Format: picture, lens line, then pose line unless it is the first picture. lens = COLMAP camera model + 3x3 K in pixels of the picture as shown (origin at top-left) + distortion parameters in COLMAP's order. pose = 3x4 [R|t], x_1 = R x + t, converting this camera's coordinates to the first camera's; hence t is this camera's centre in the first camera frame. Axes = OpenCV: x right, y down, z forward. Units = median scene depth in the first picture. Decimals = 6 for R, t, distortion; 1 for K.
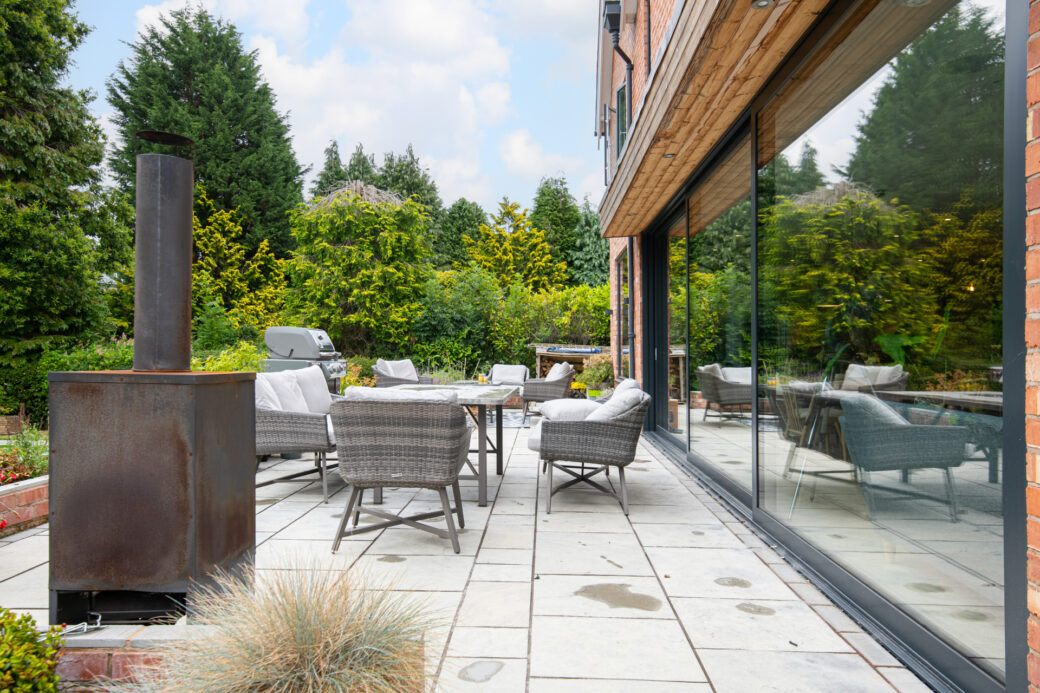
lens RADIAL K [[780.5, 0, 520.1], [0, 780.5, 347.9], [0, 0, 1]] dist [-0.004576, -0.003418]
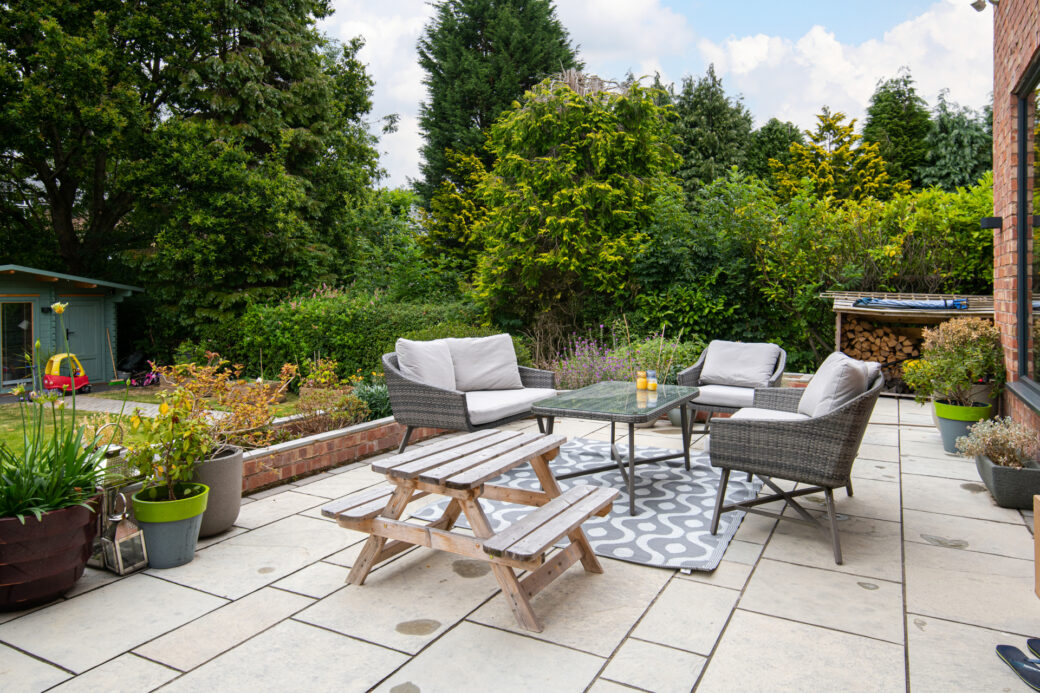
lens RADIAL K [[705.5, 0, 521.1], [0, 705.5, 306.9], [0, 0, 1]] dist [0.023052, -0.004228]
pose [[0.899910, 0.000114, -0.436075, 0.038268], [0.009968, 0.999733, 0.020831, -0.007450], [0.435962, -0.023093, 0.899669, 0.394072]]
